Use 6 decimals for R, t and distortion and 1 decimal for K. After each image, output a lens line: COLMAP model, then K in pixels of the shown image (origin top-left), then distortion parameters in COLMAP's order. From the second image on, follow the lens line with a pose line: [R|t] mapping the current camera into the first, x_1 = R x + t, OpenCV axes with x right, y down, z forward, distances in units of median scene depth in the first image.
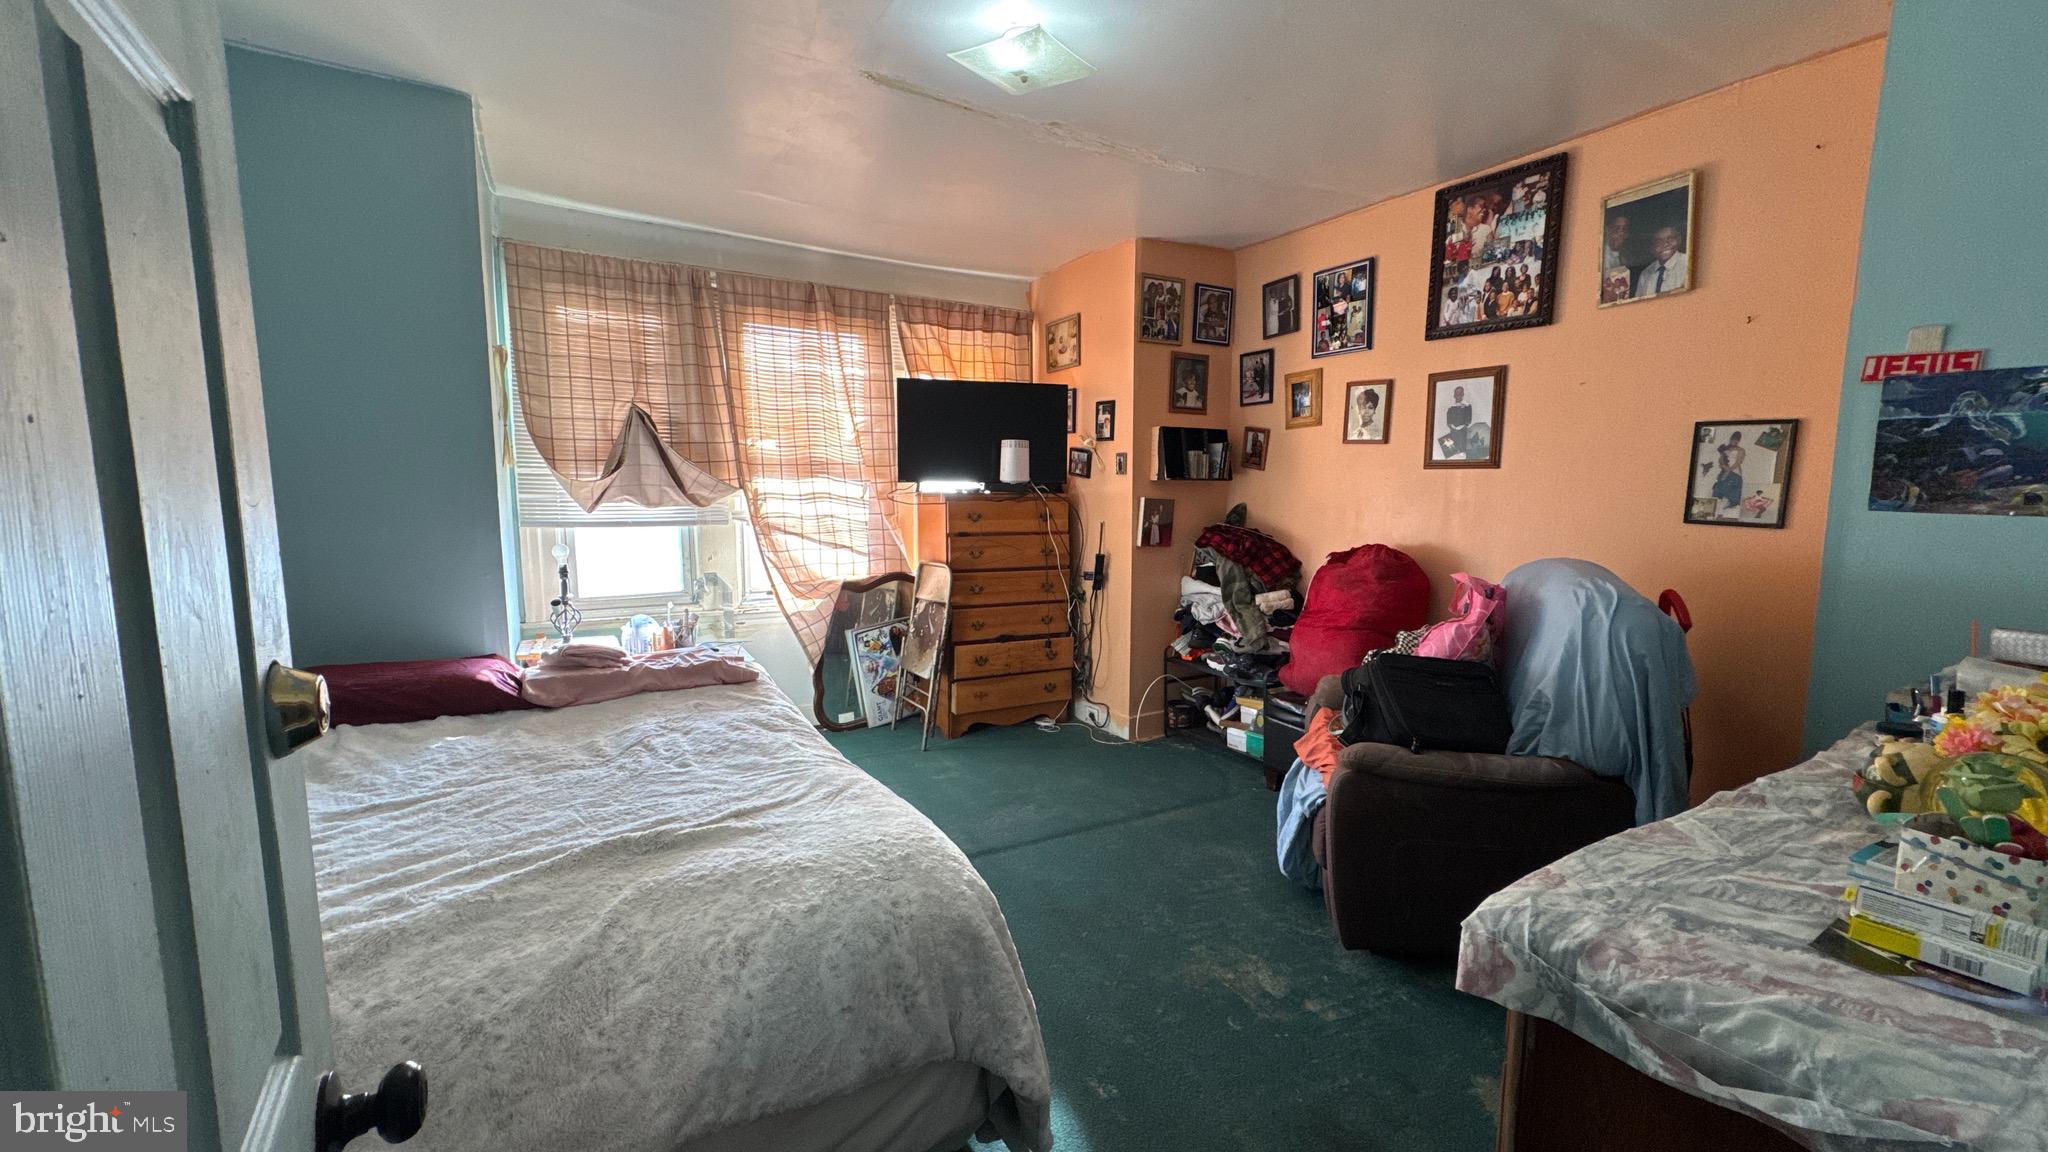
lens RADIAL K [[818.0, 0, 1026.2], [0, 818.0, 580.3], [0, 0, 1]] dist [-0.000849, 0.000645]
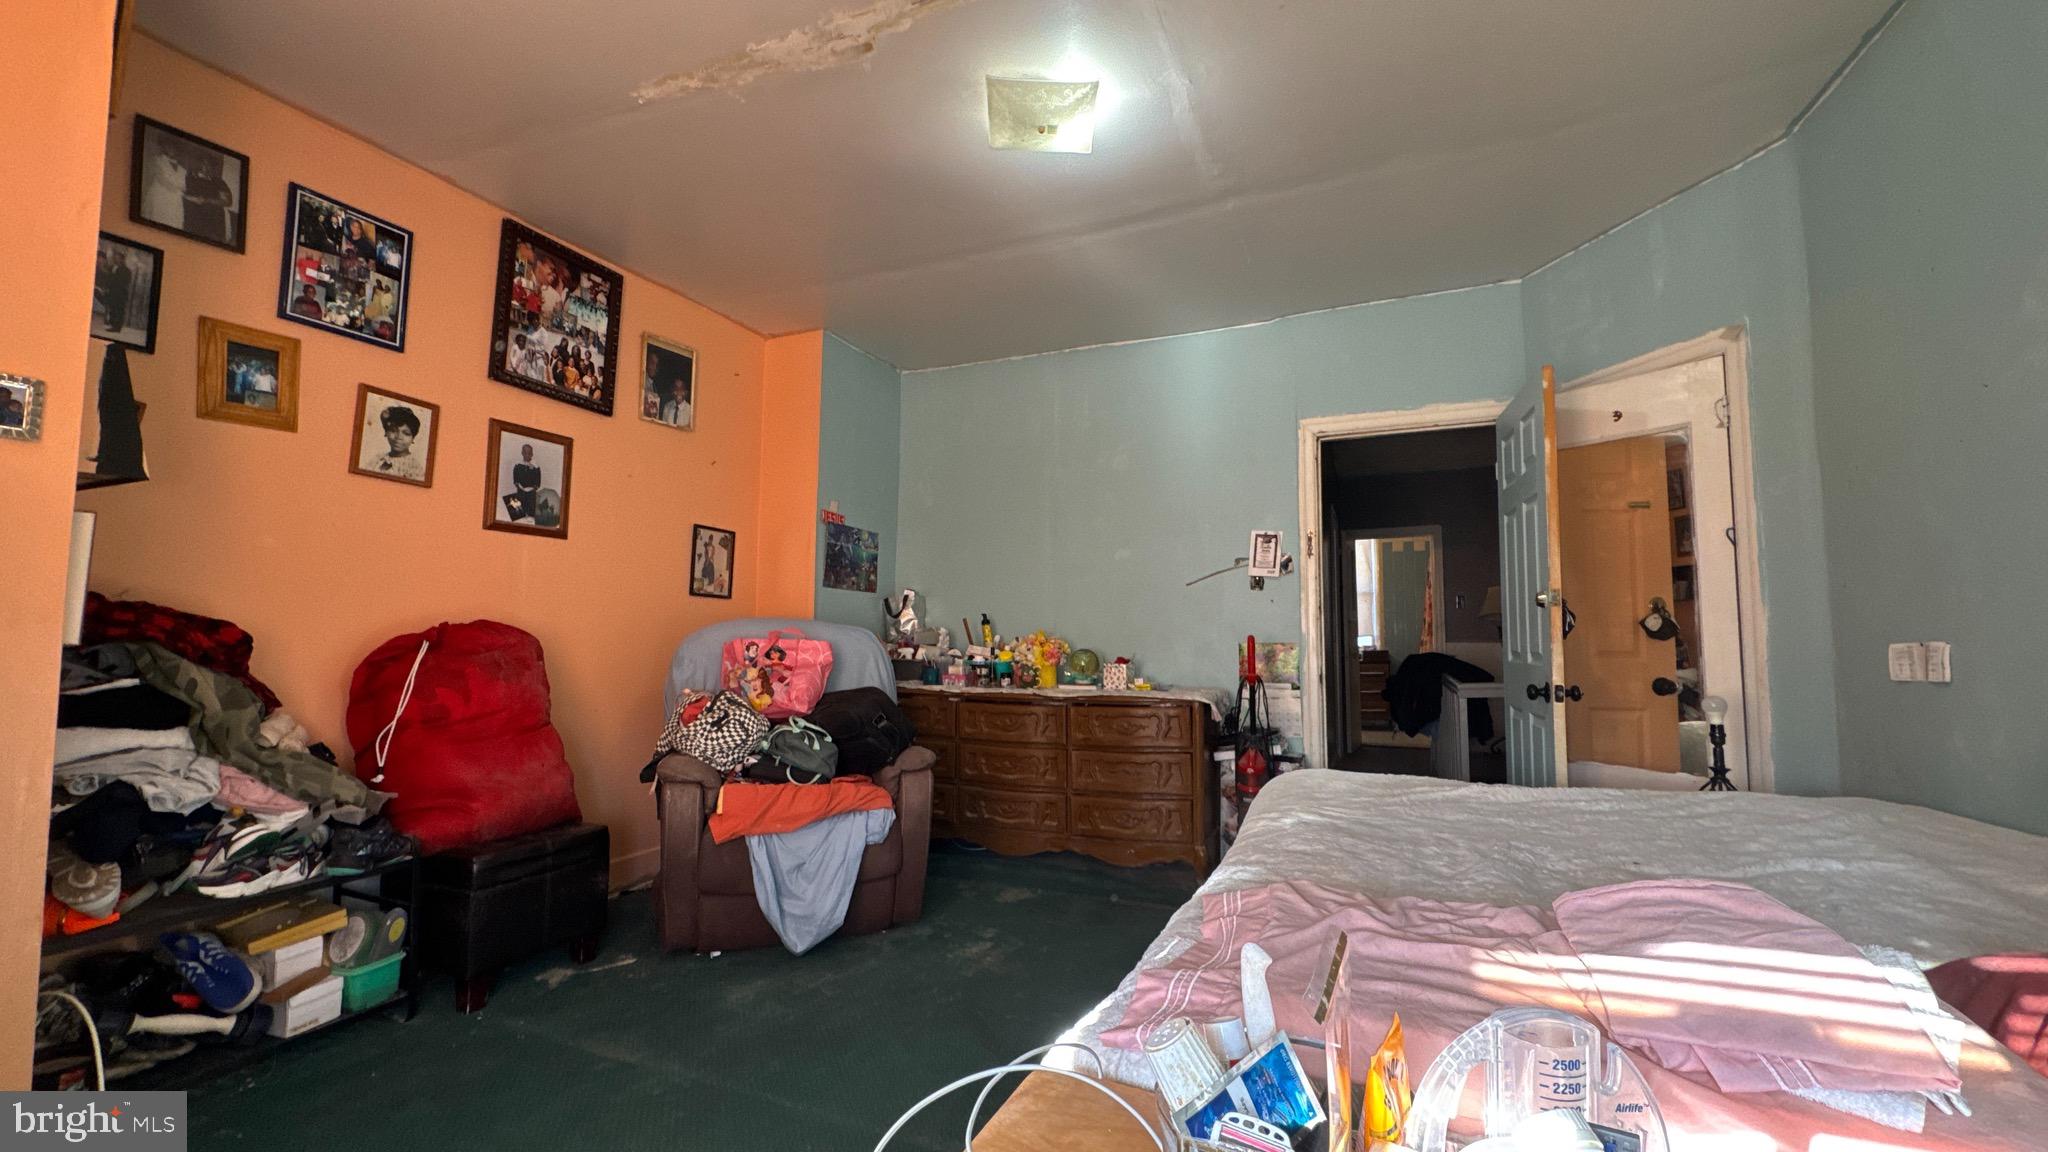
lens RADIAL K [[818.0, 0, 1026.4], [0, 818.0, 575.9], [0, 0, 1]] dist [-0.000849, 0.000645]
pose [[-0.595308, 0.046307, 0.802162, -0.536963], [0.082898, 0.996550, 0.003993, -0.050846], [-0.799210, 0.068875, -0.597093, 1.142751]]
